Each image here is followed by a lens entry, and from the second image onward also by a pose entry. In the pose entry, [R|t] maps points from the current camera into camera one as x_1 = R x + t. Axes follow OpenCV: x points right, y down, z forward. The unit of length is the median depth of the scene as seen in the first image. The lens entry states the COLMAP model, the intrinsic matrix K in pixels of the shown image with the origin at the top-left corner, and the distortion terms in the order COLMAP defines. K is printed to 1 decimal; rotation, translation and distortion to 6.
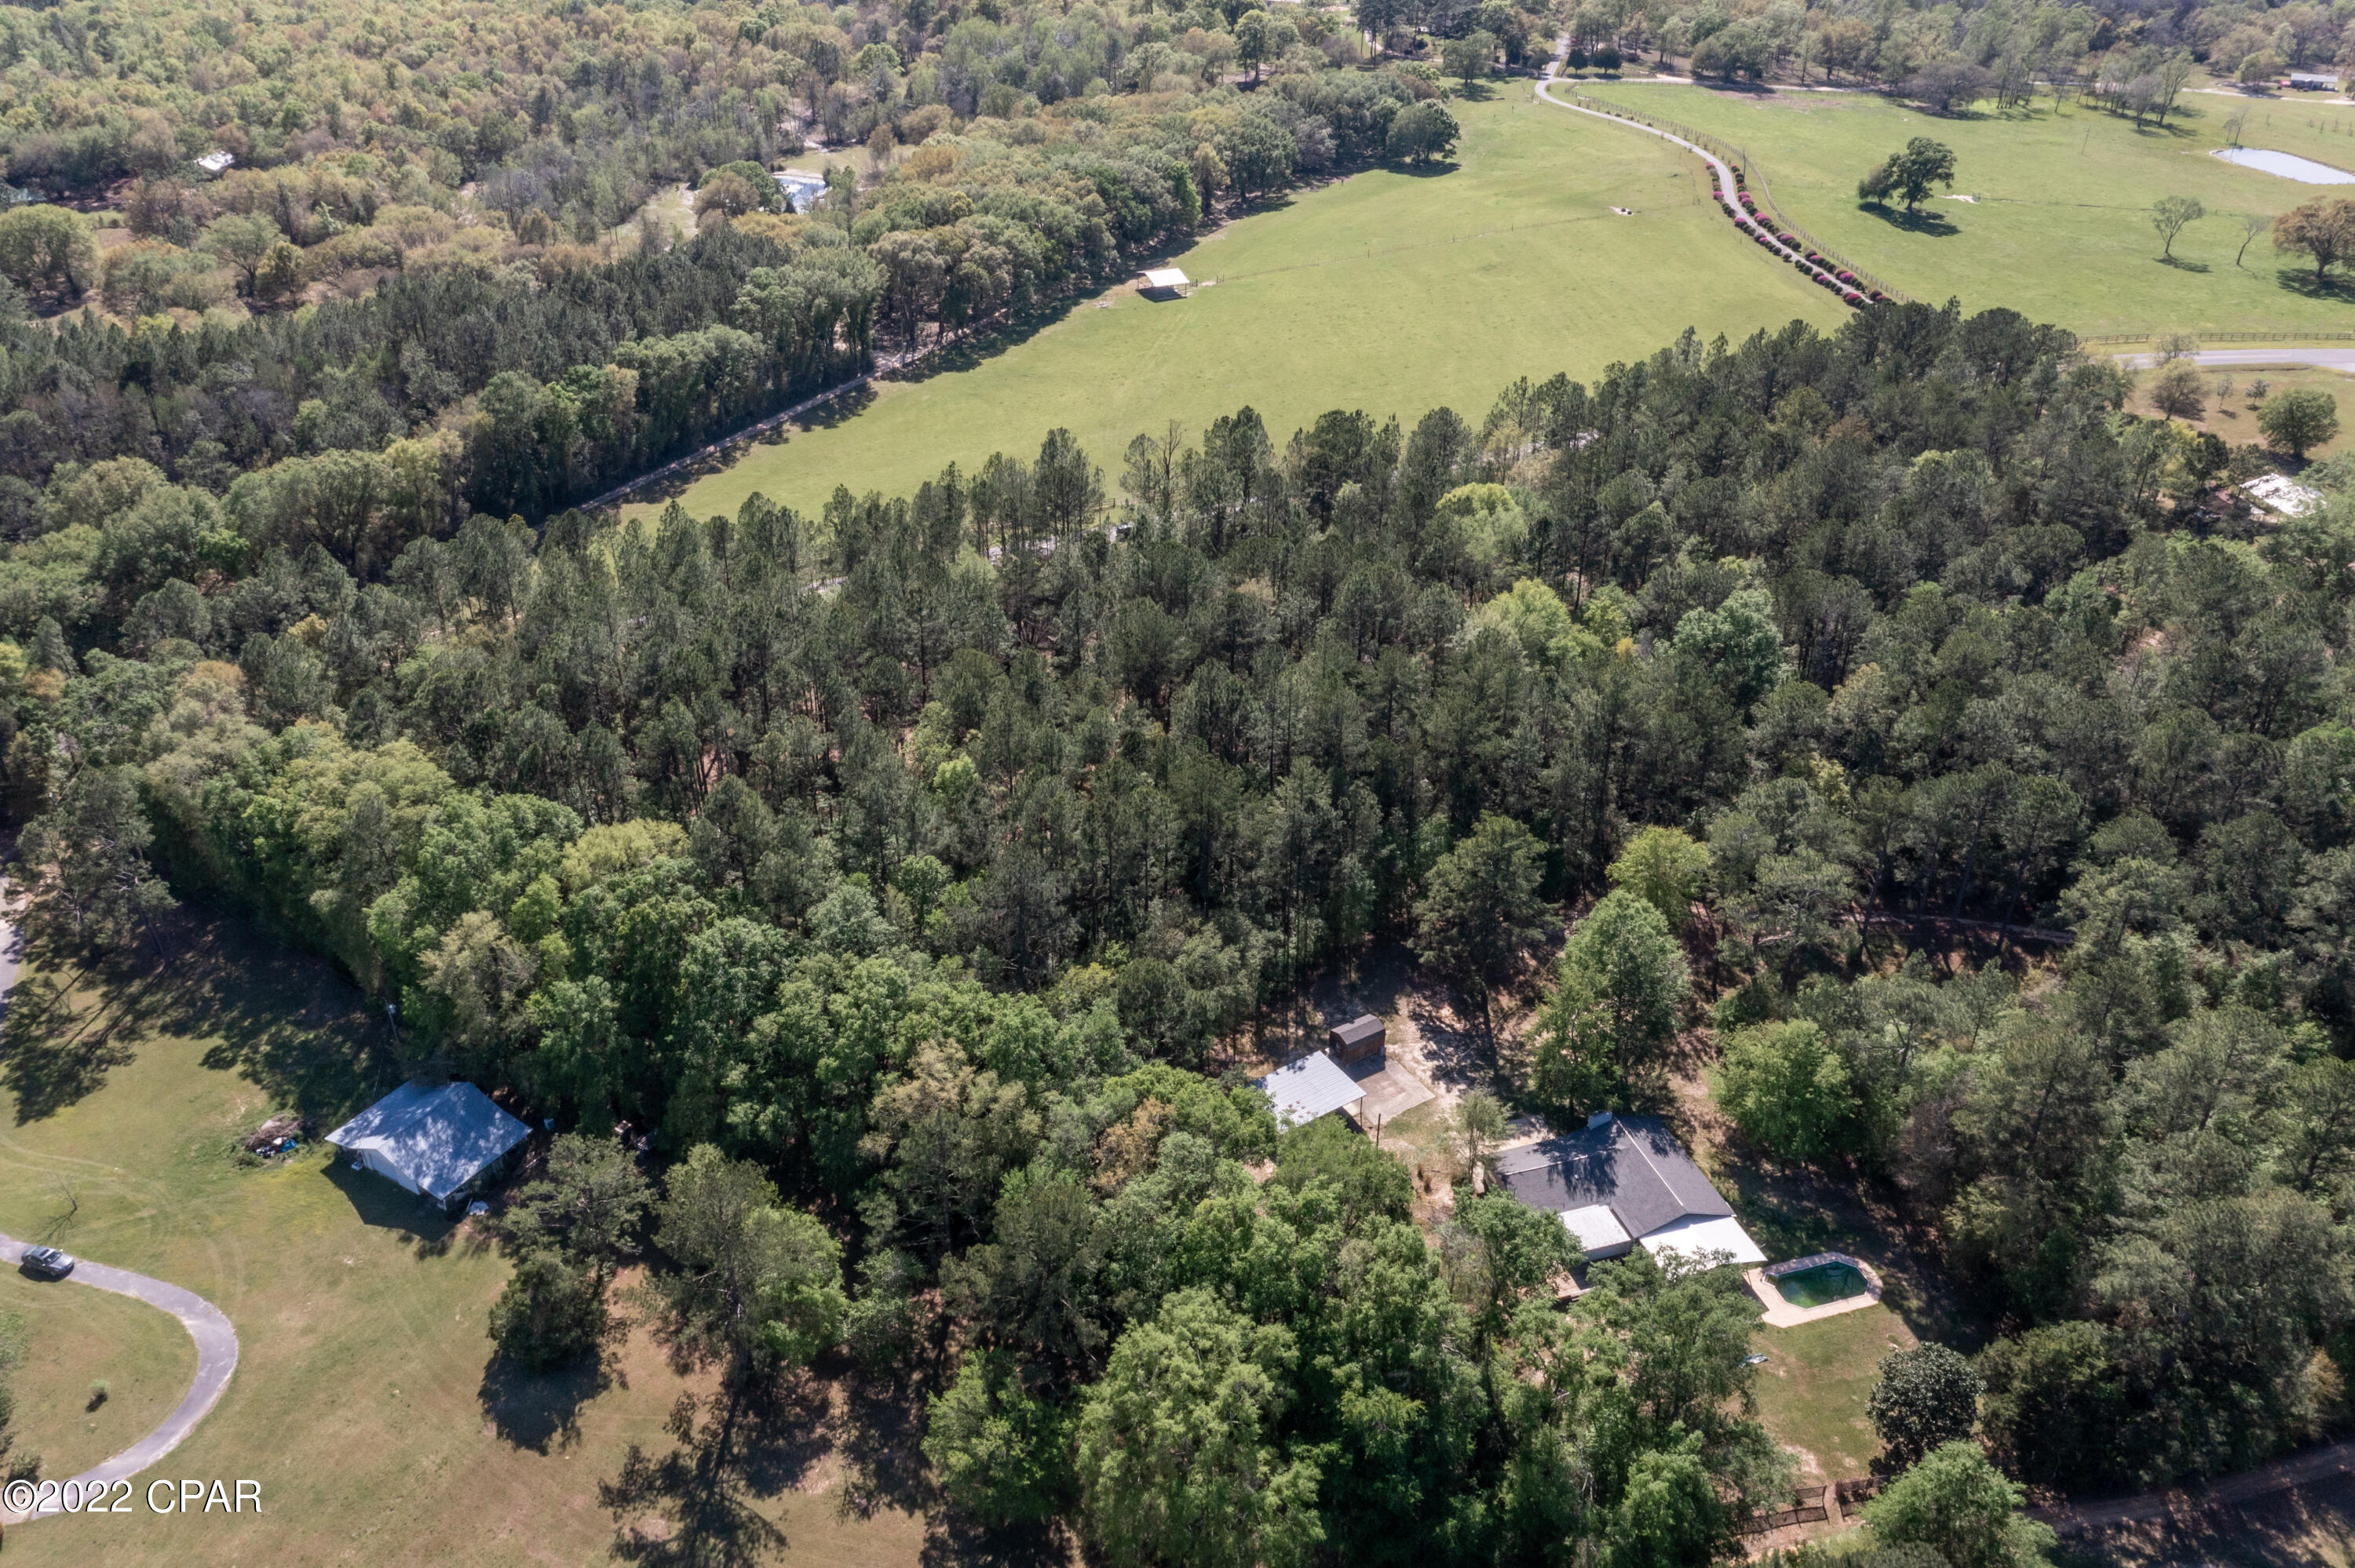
lens RADIAL K [[1888.8, 0, 1177.5], [0, 1888.8, 784.0], [0, 0, 1]] dist [0.030925, 0.001867]
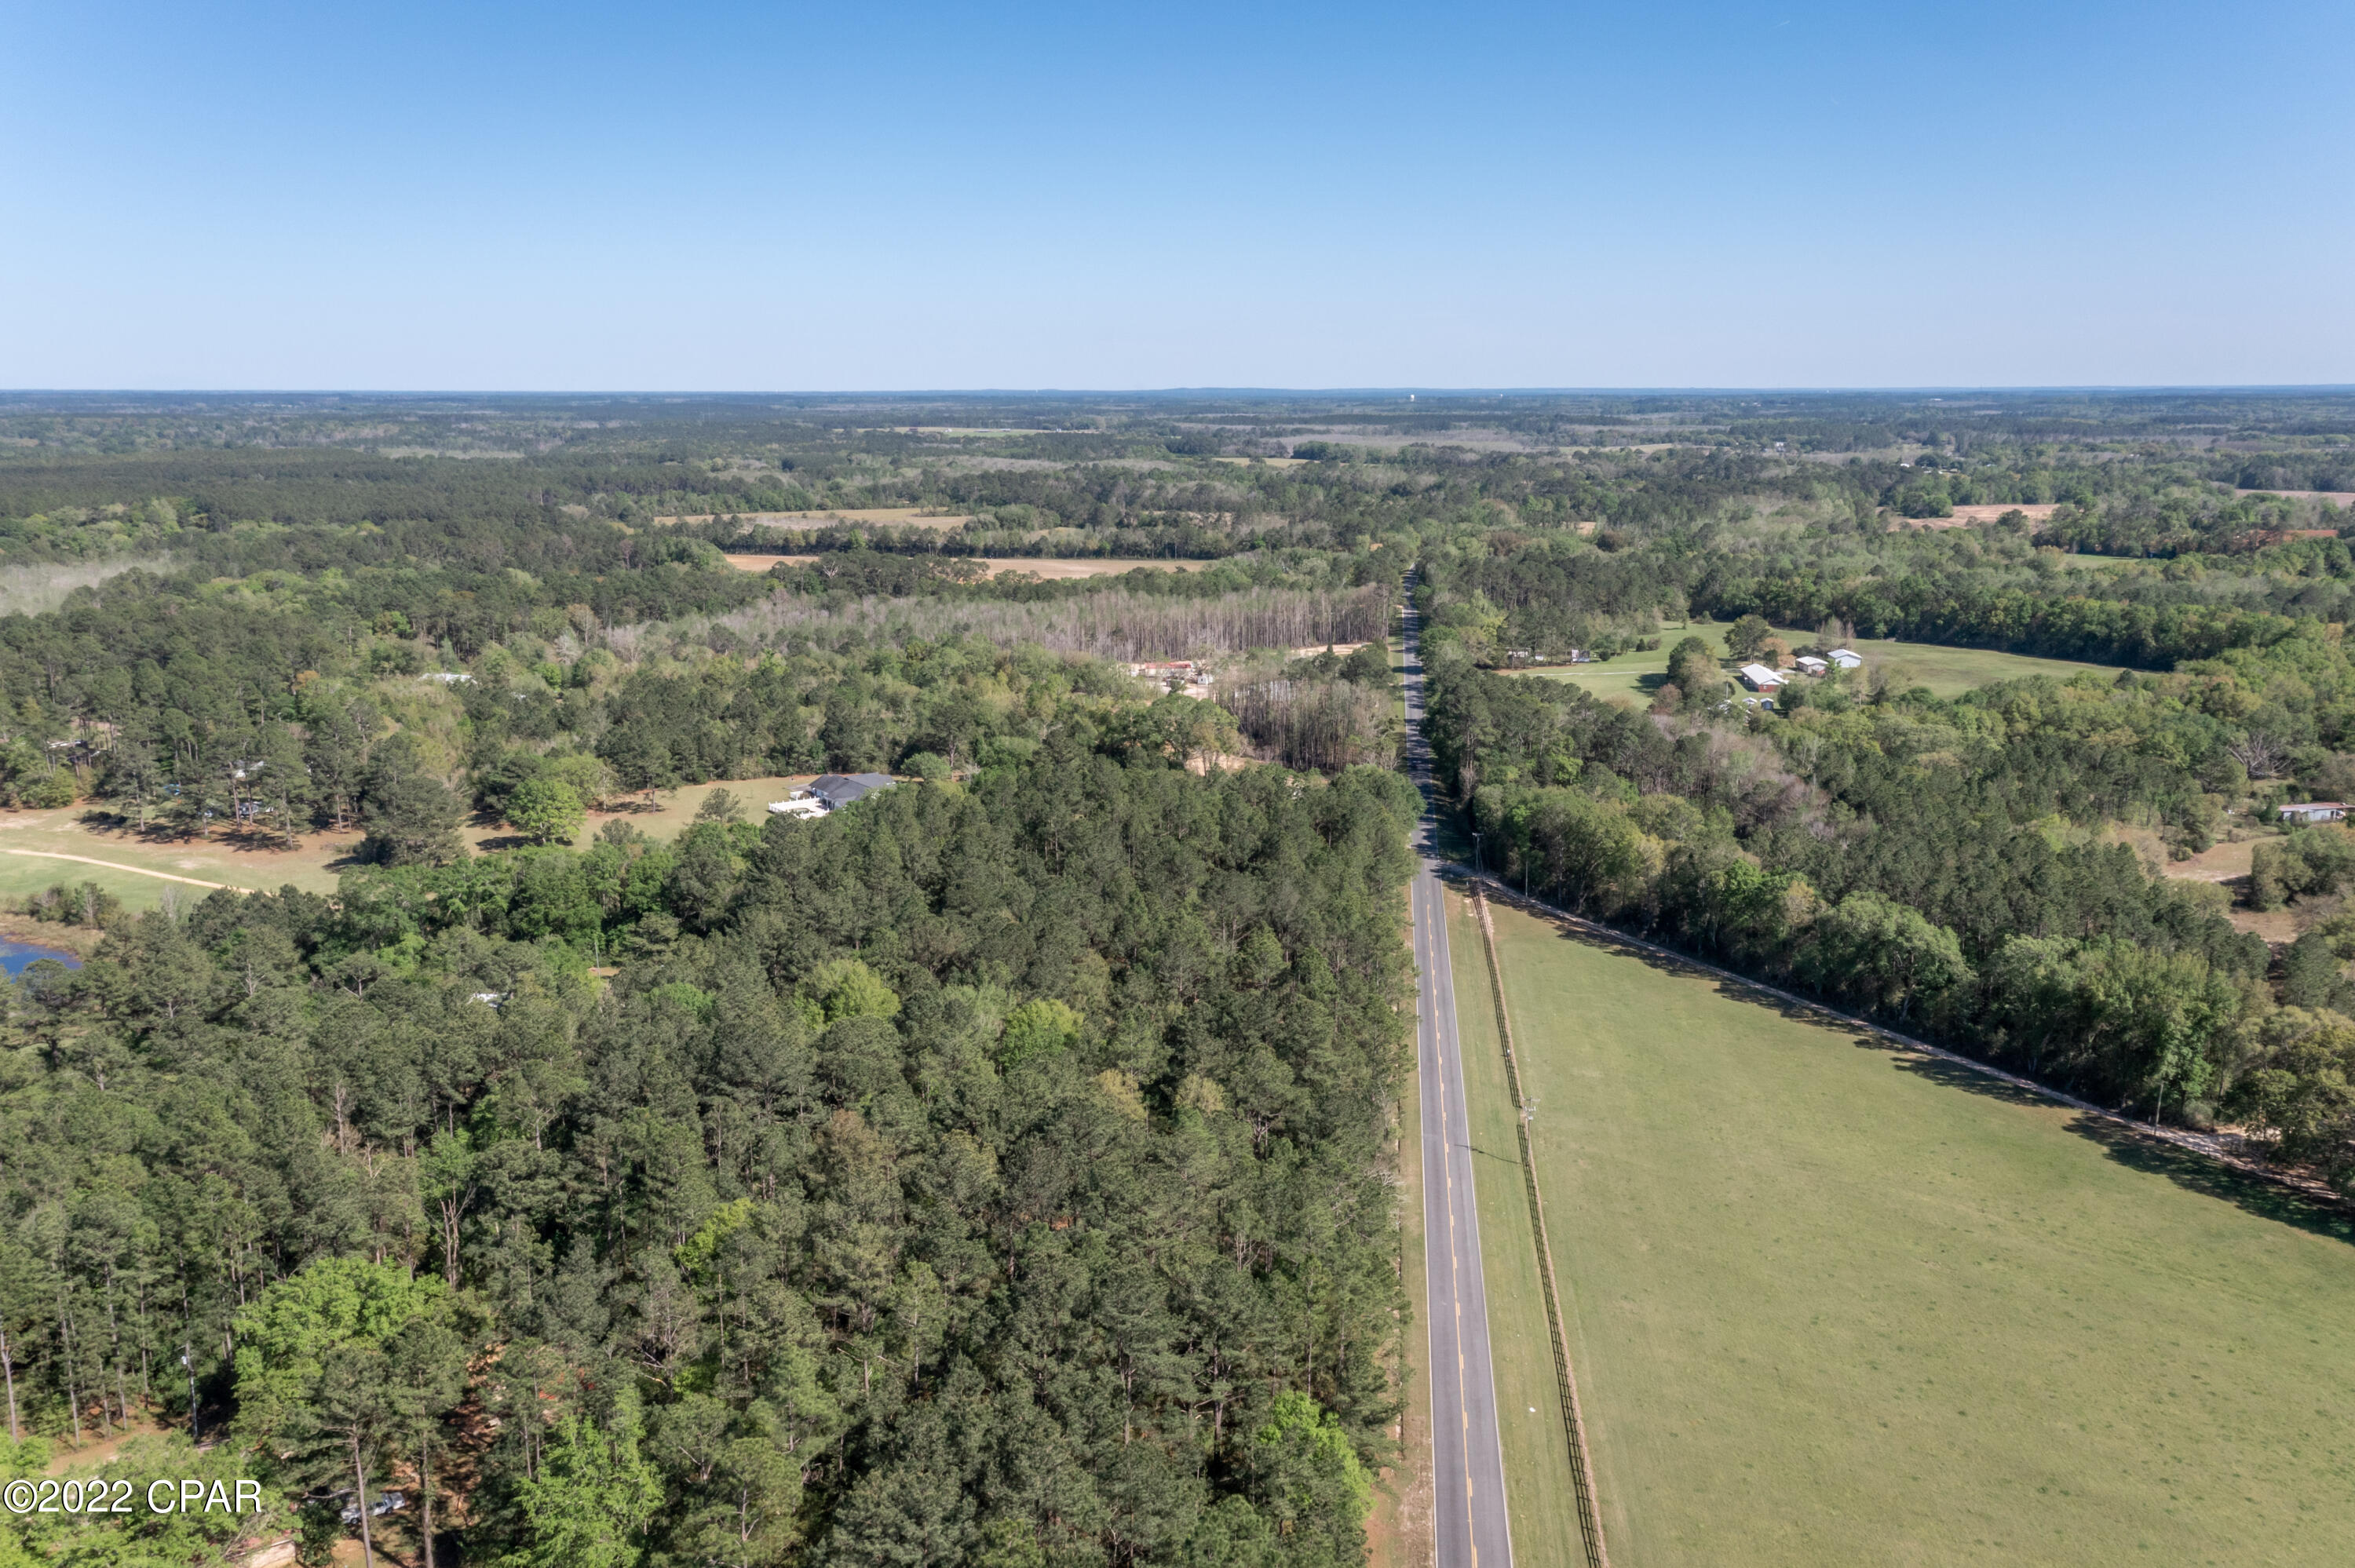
lens RADIAL K [[1888.8, 0, 1177.5], [0, 1888.8, 784.0], [0, 0, 1]] dist [0.030925, 0.001867]
pose [[-0.513947, 0.180437, -0.838631, 1.202459], [-0.442366, 0.781862, 0.439323, -0.918980], [0.734964, 0.596770, -0.322016, 1.689336]]
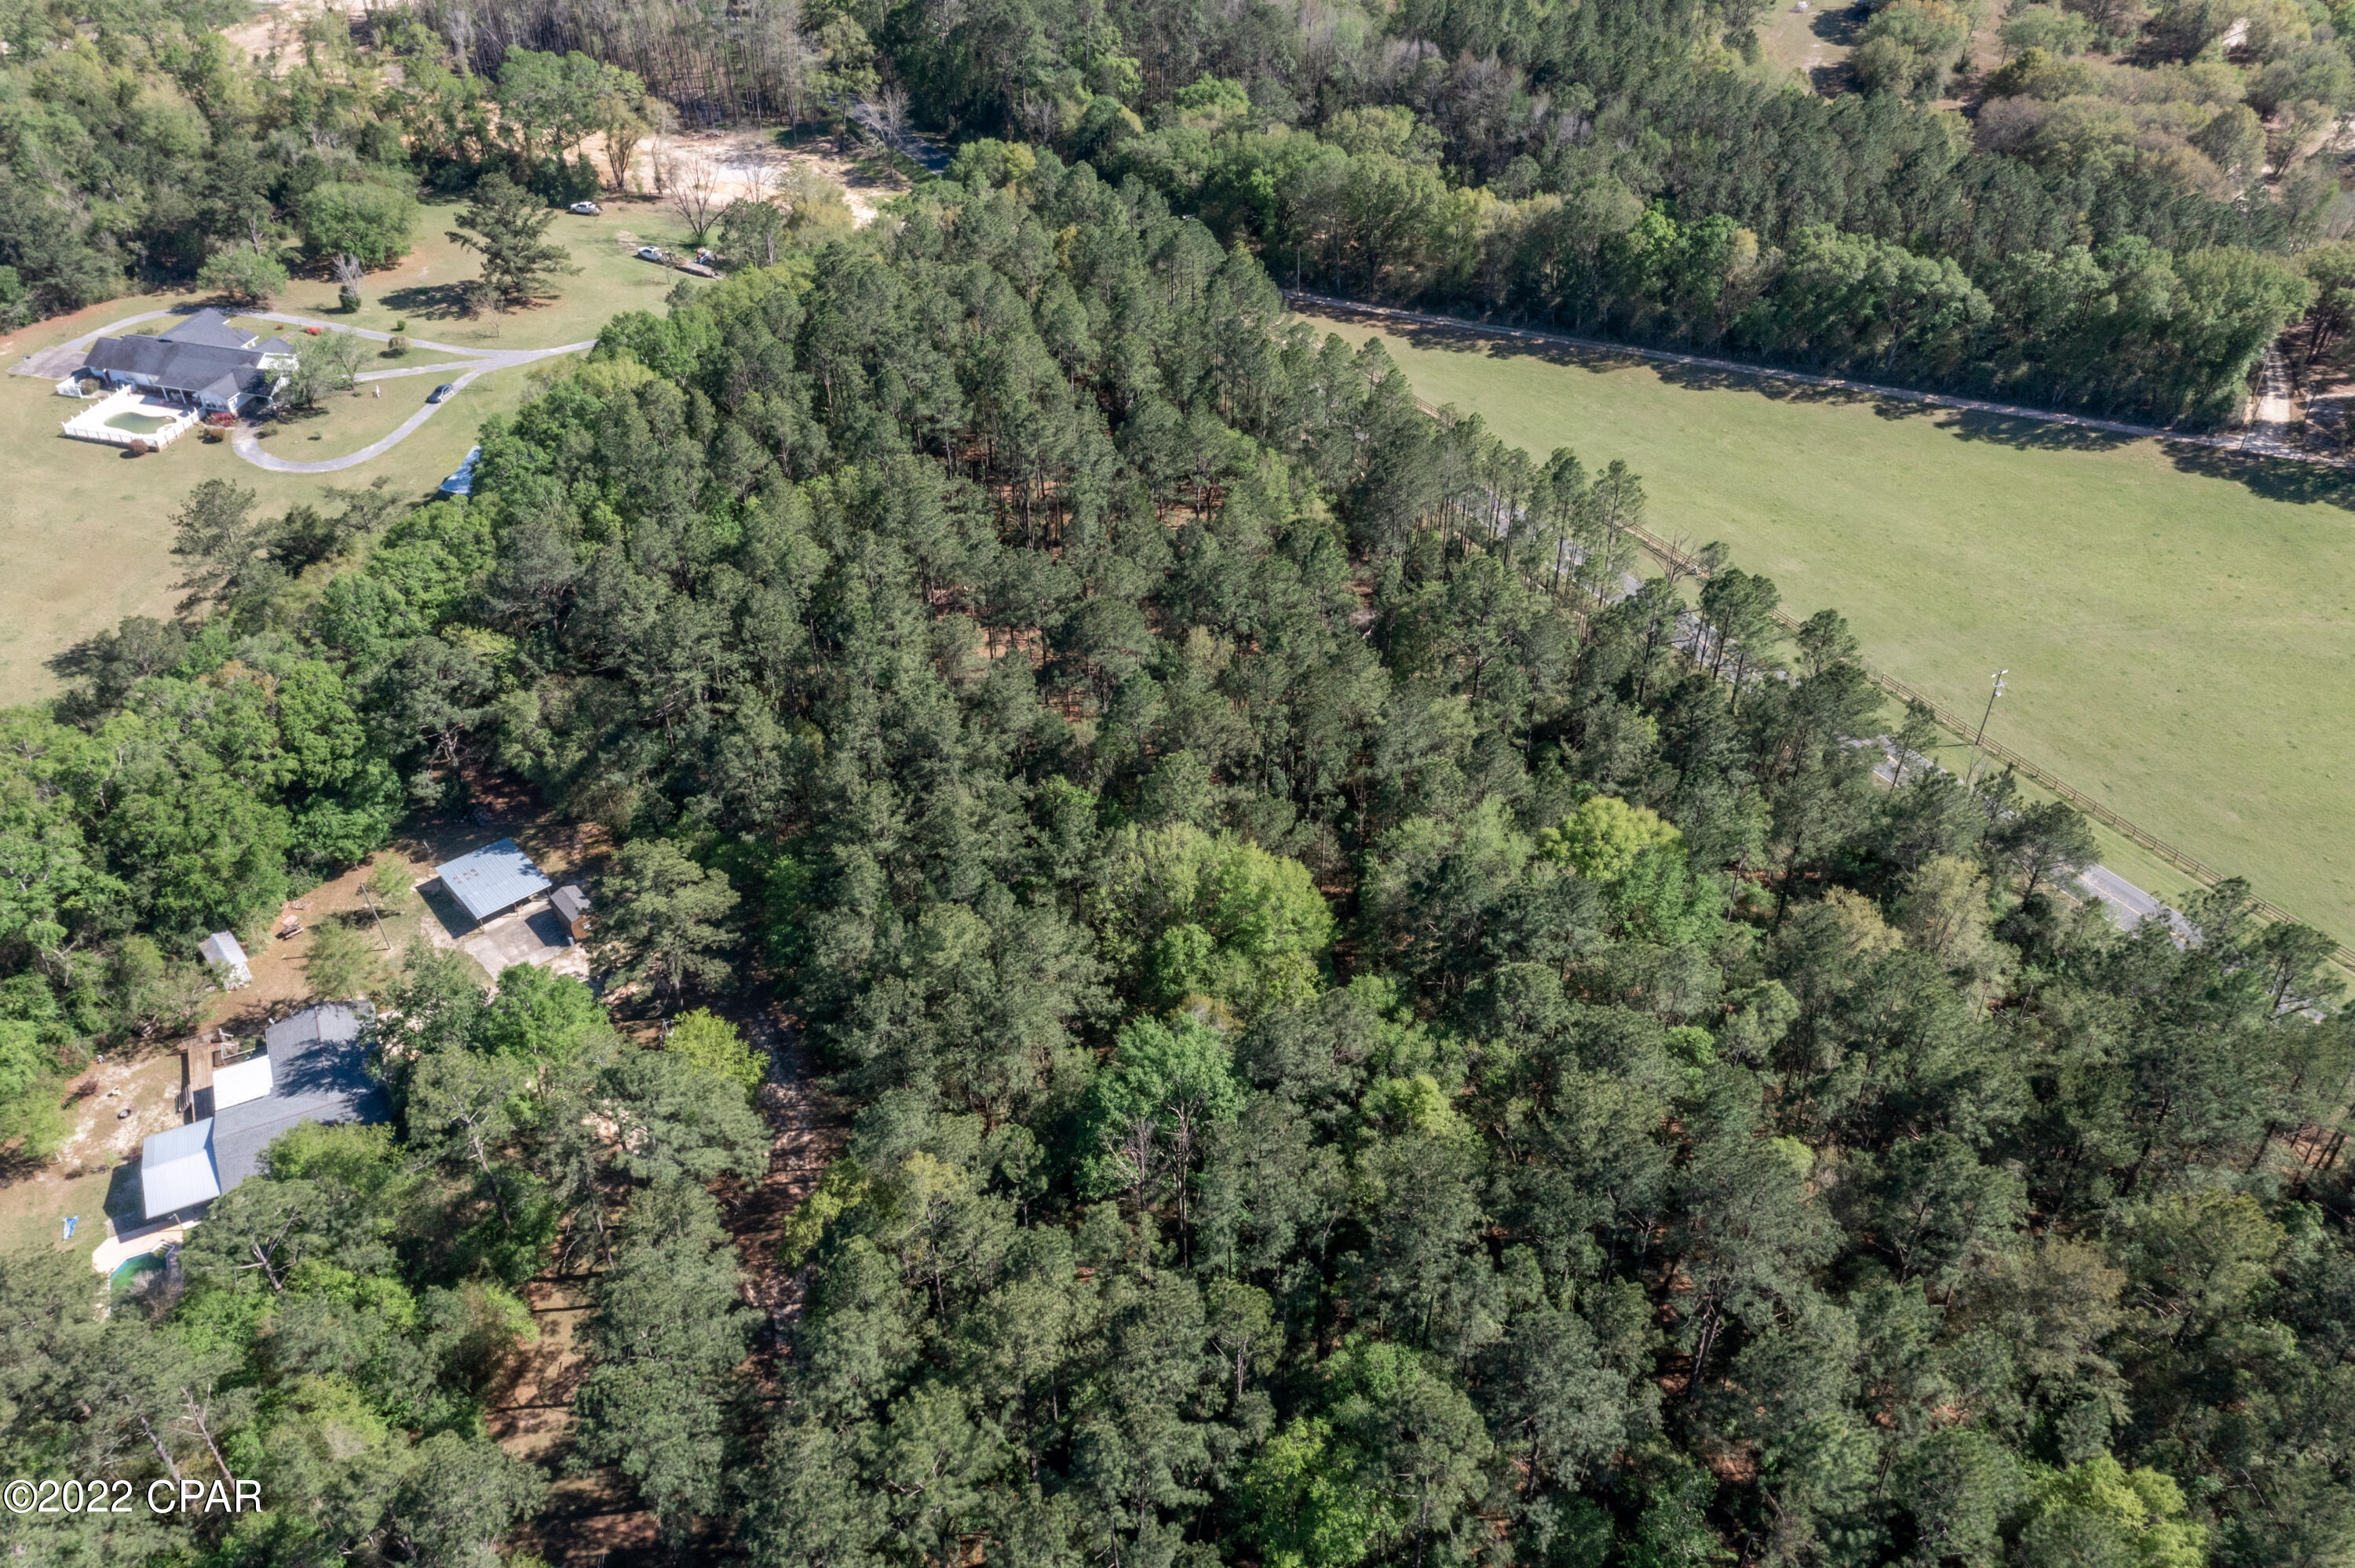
lens RADIAL K [[1888.8, 0, 1177.5], [0, 1888.8, 784.0], [0, 0, 1]] dist [0.030925, 0.001867]
pose [[0.131242, 0.610047, -0.781421, 0.823367], [-0.507852, 0.718326, 0.475494, -0.516154], [0.851388, 0.334441, 0.404088, 0.810970]]
